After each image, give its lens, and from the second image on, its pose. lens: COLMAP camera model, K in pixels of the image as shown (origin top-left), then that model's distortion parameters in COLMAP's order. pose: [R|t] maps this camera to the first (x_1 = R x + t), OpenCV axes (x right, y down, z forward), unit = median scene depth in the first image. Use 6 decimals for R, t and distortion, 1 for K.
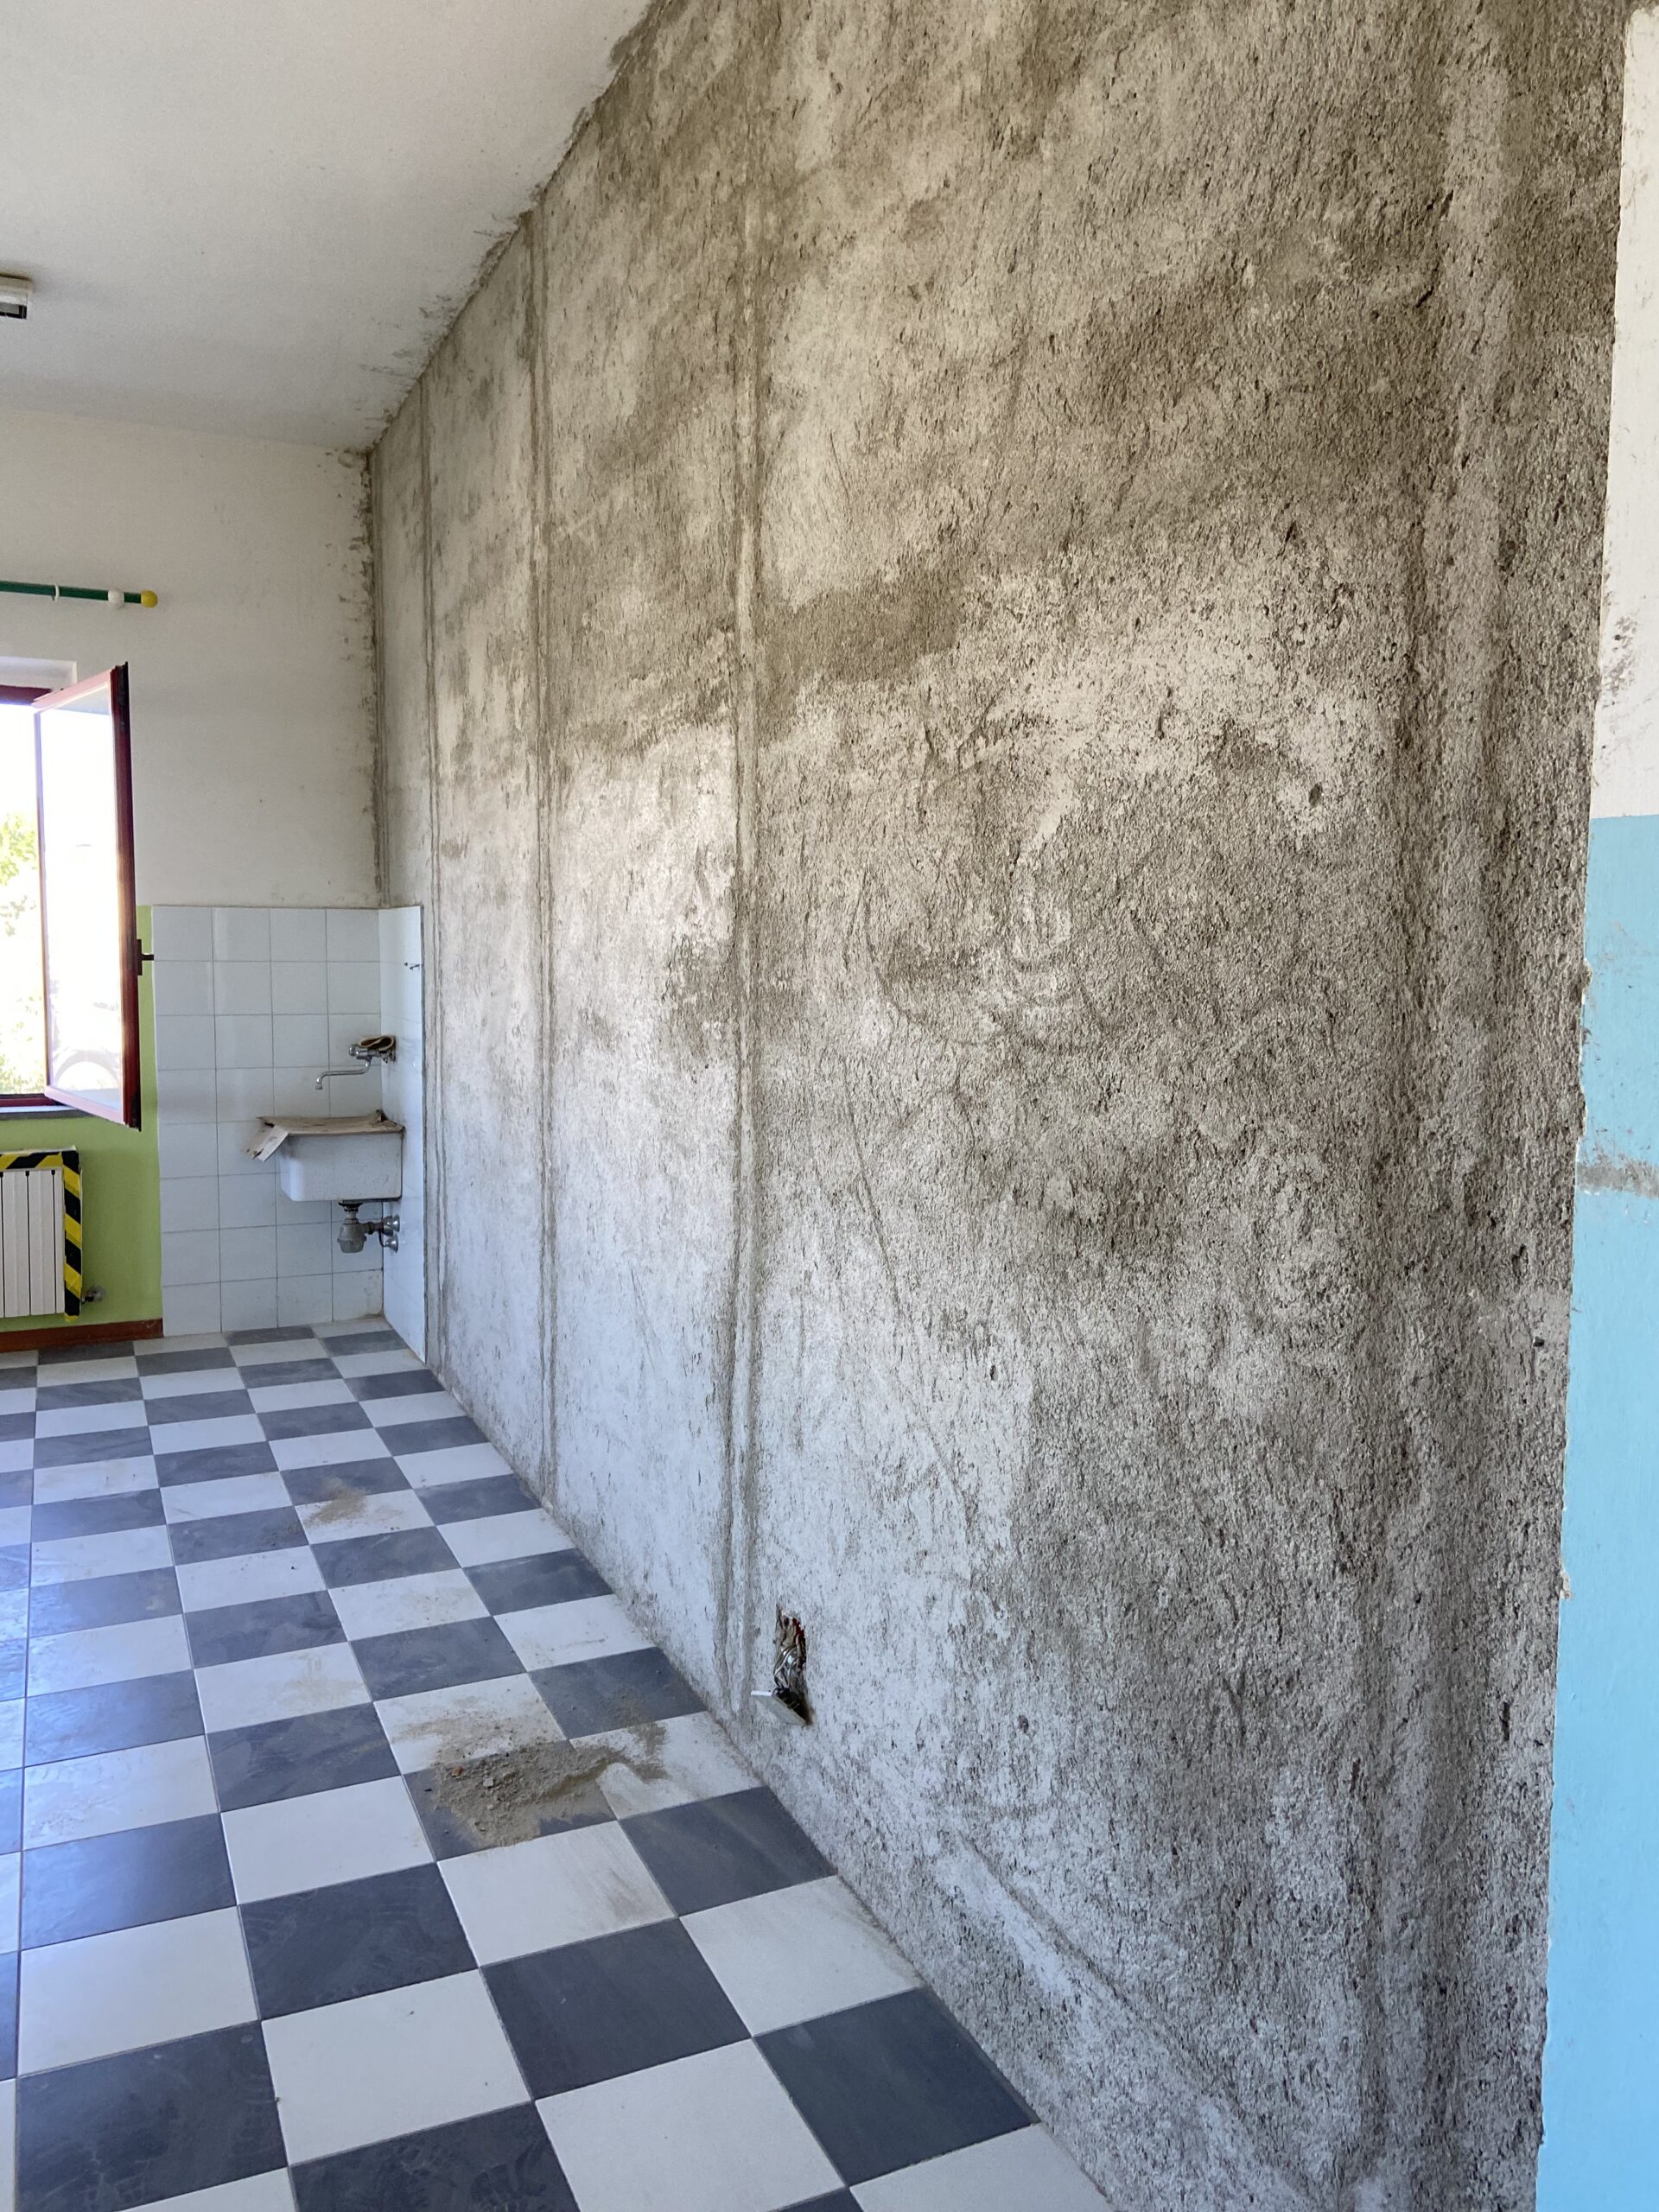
lens RADIAL K [[1680.2, 0, 833.9], [0, 1680.2, 1095.1], [0, 0, 1]] dist [0.086391, -0.096310]
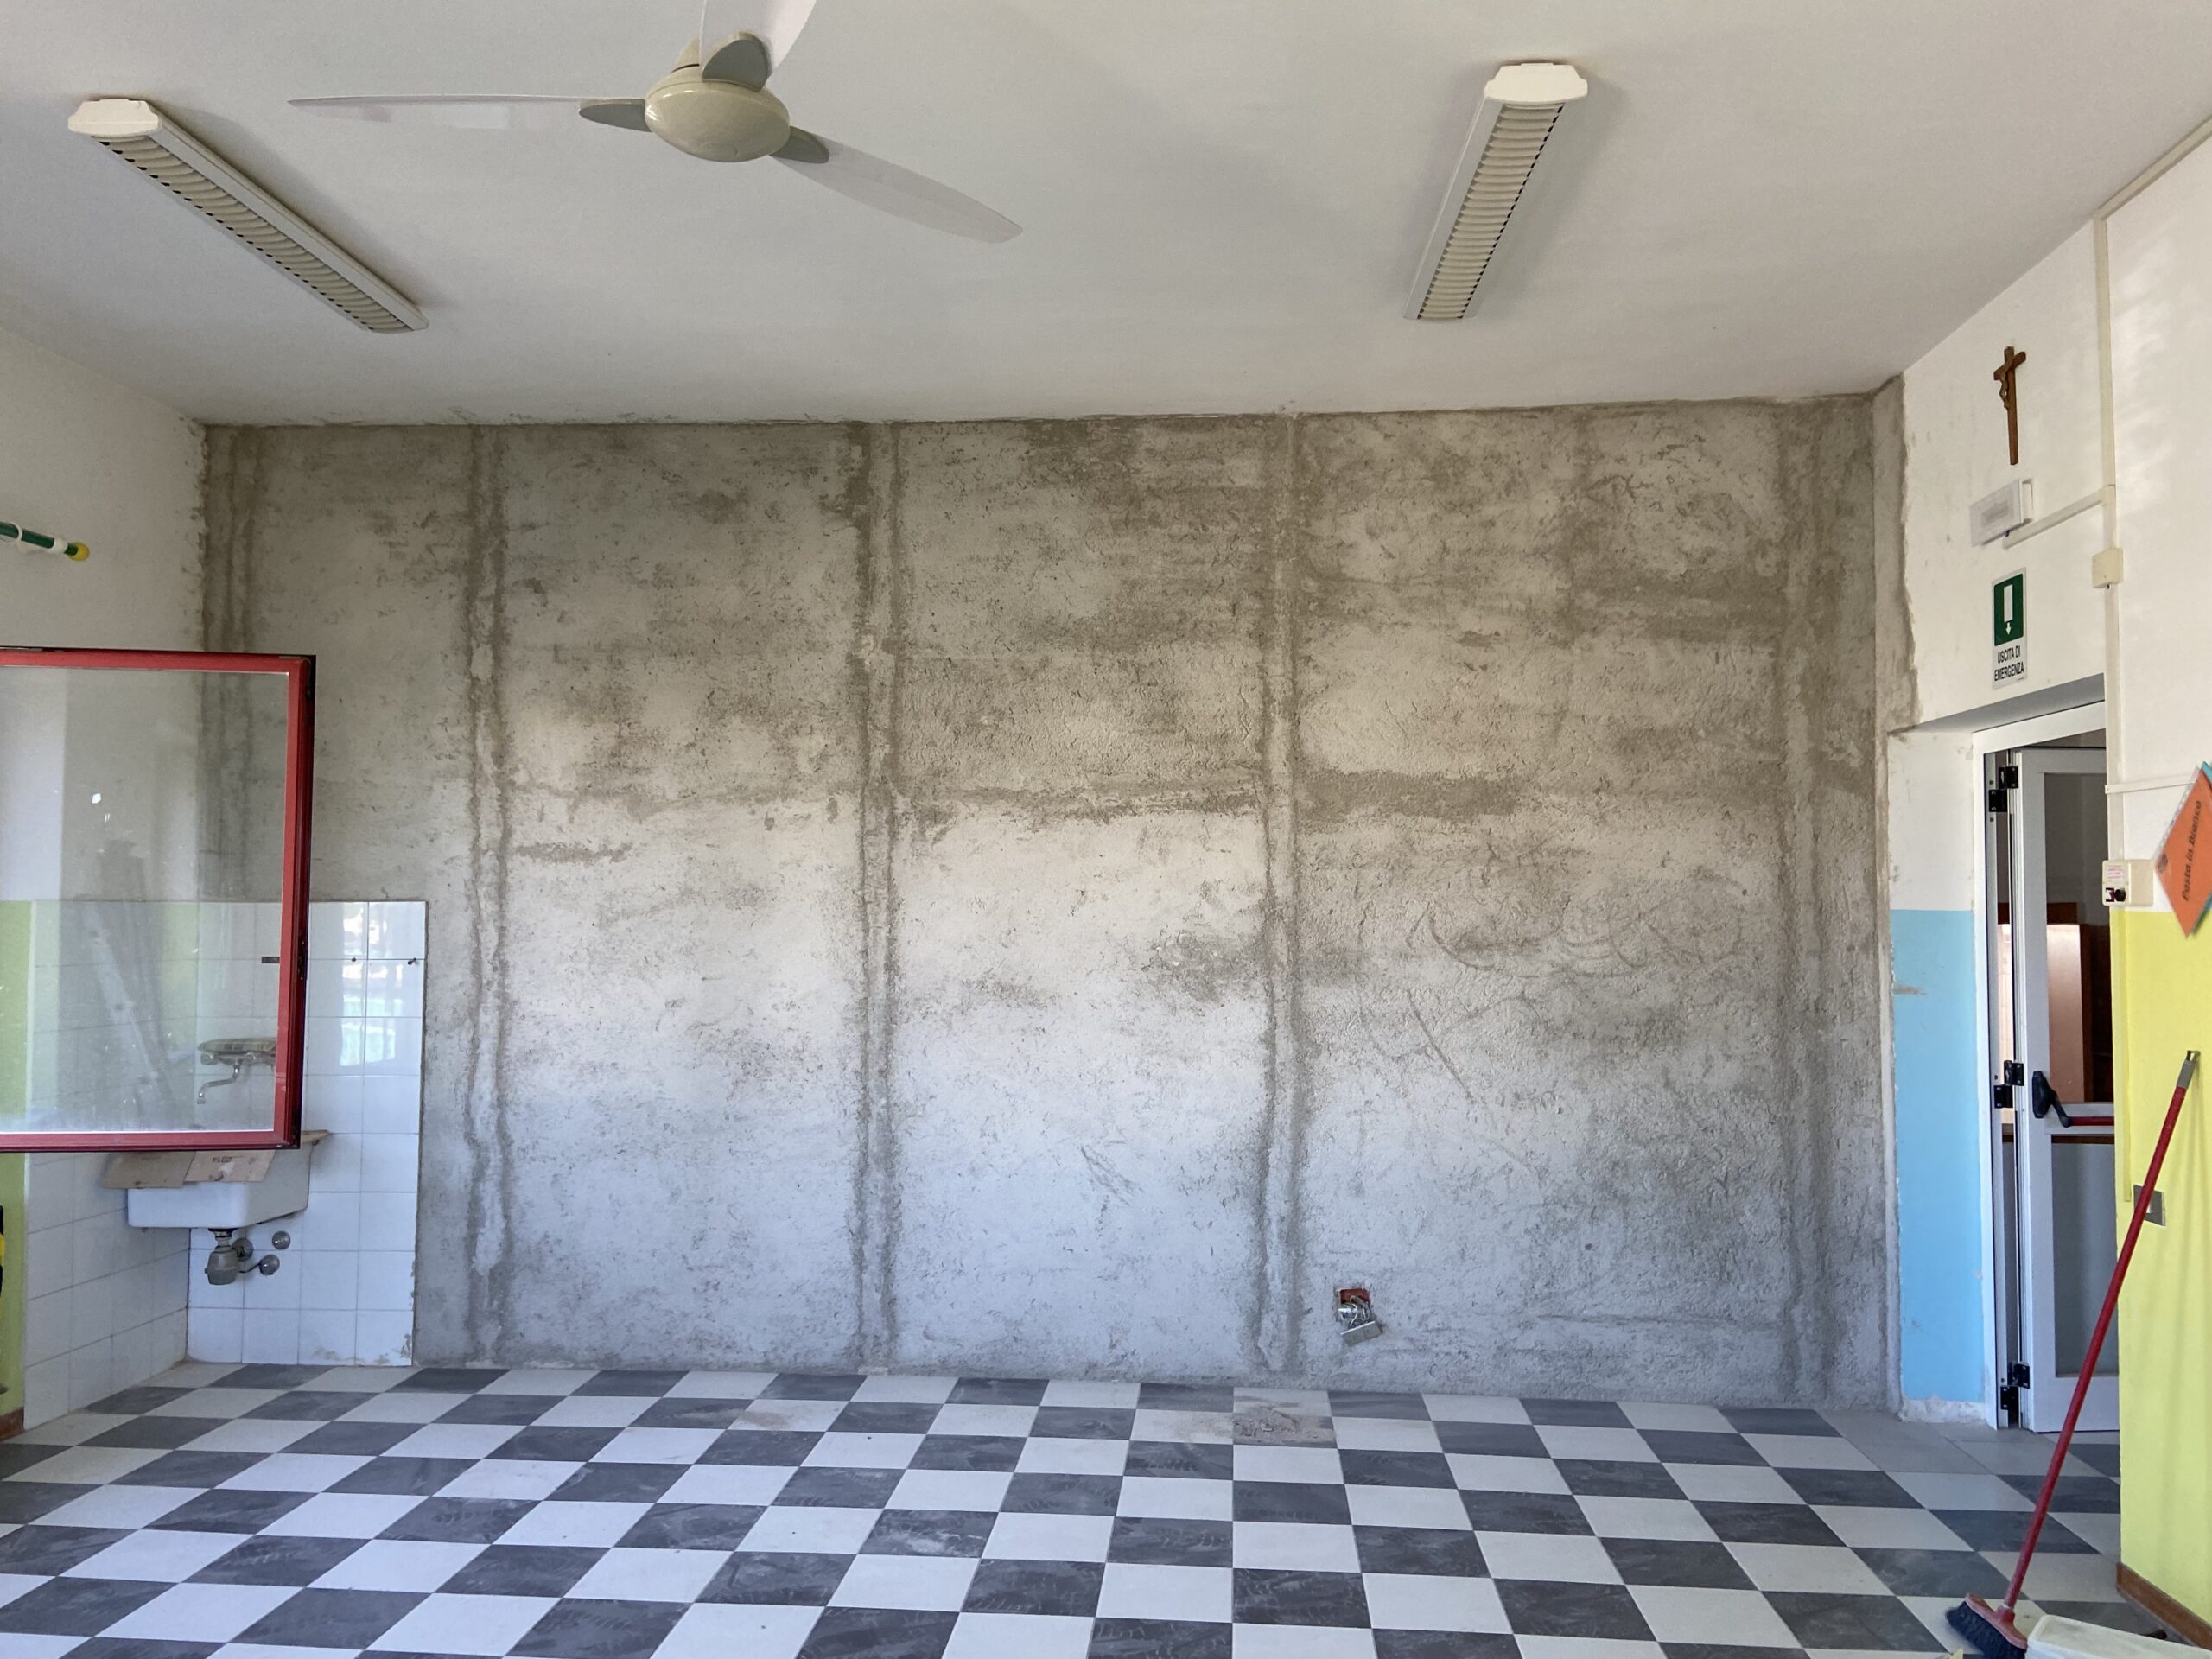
lens RADIAL K [[1680.2, 0, 1123.1], [0, 1680.2, 847.1], [0, 0, 1]] dist [0.086391, -0.096310]
pose [[0.479467, 0.024859, 0.877208, -2.478159], [0.080069, 0.994190, -0.071938, -0.093732], [-0.873899, 0.104730, 0.474691, 0.357385]]
